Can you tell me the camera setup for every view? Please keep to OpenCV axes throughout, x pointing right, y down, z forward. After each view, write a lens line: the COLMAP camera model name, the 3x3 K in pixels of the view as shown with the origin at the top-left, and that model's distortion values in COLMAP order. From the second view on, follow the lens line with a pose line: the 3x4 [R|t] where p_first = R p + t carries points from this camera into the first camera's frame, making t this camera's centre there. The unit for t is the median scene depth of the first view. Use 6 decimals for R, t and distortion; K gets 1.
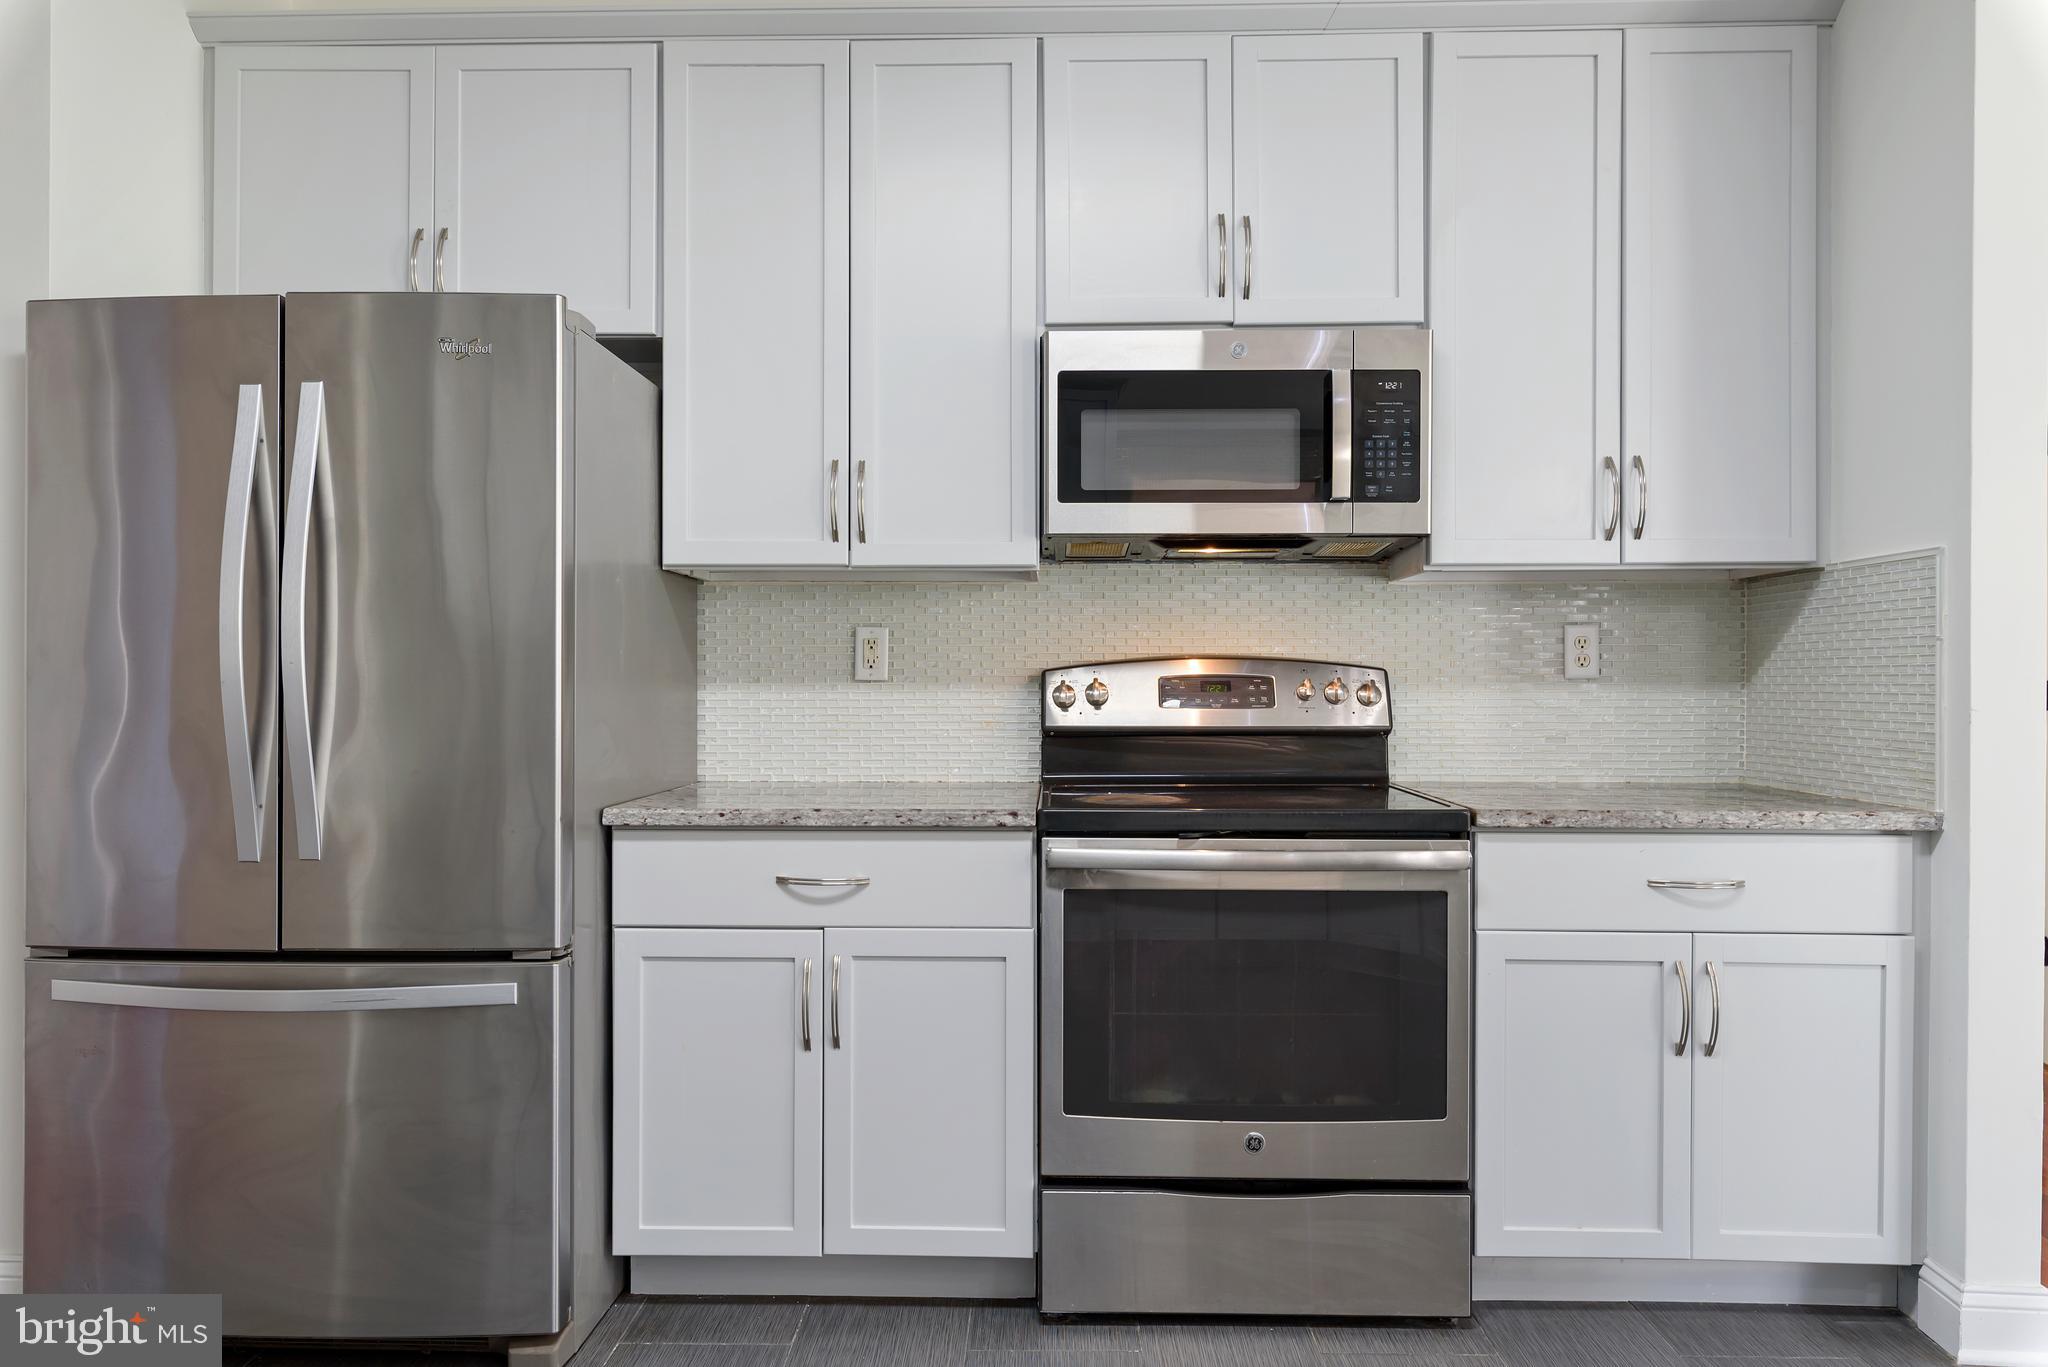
lens RADIAL K [[1402.6, 0, 1020.8], [0, 1402.6, 676.4], [0, 0, 1]] dist [0.015897, 0.002854]
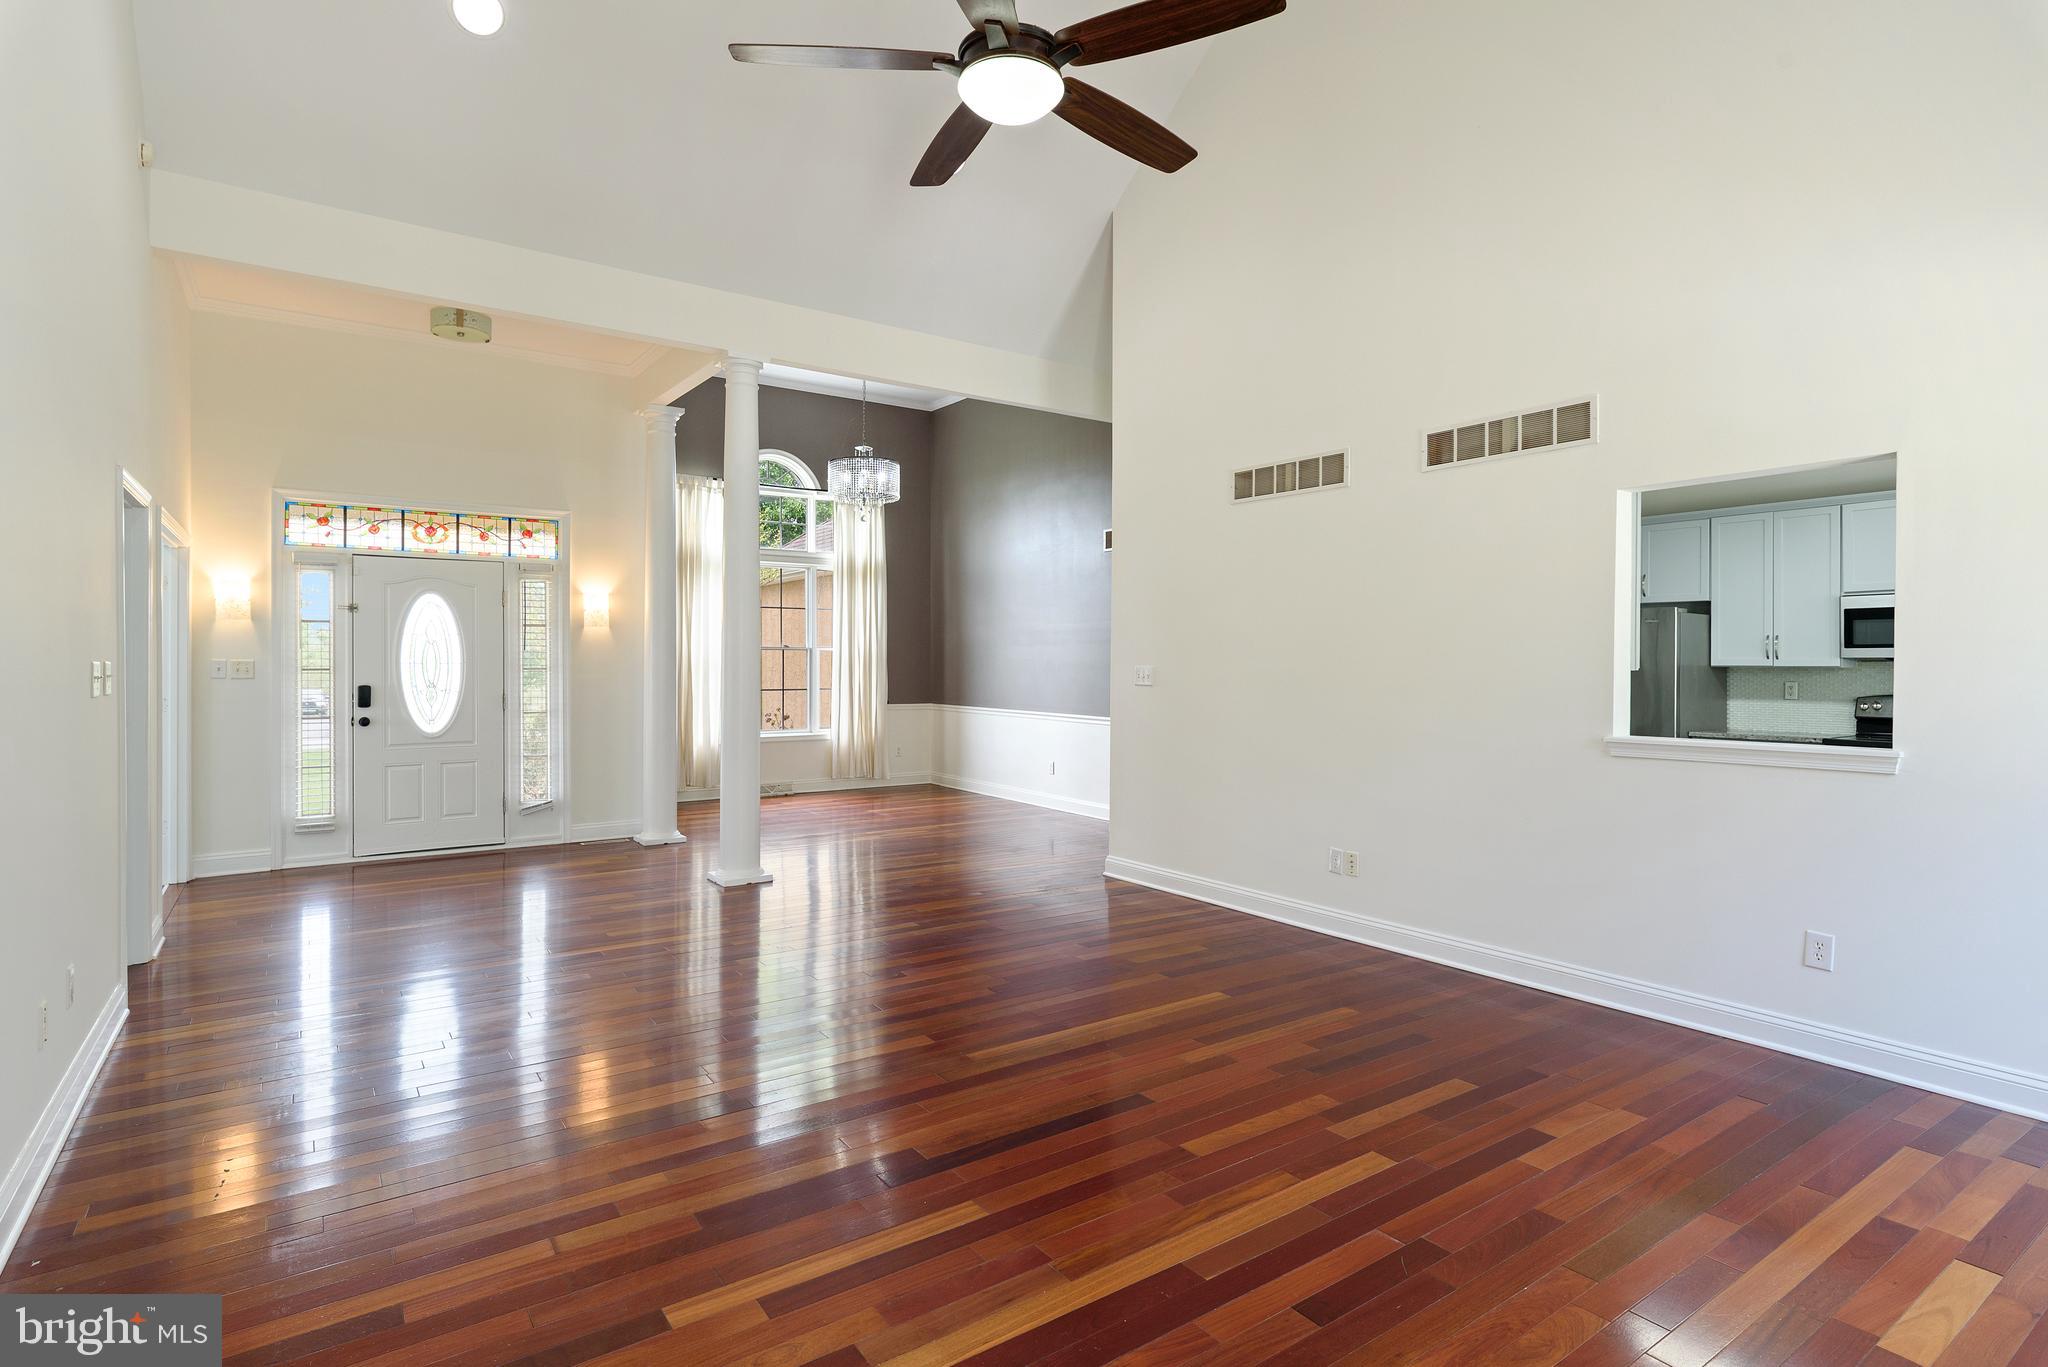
lens RADIAL K [[1038.3, 0, 995.9], [0, 1038.3, 653.2], [0, 0, 1]] dist [-0.001717, -0.000735]
pose [[0.571428, -0.009465, -0.820597, 0.865464], [0.001858, 0.999946, -0.010240, -0.088241], [0.820650, 0.004327, 0.571415, -1.987523]]
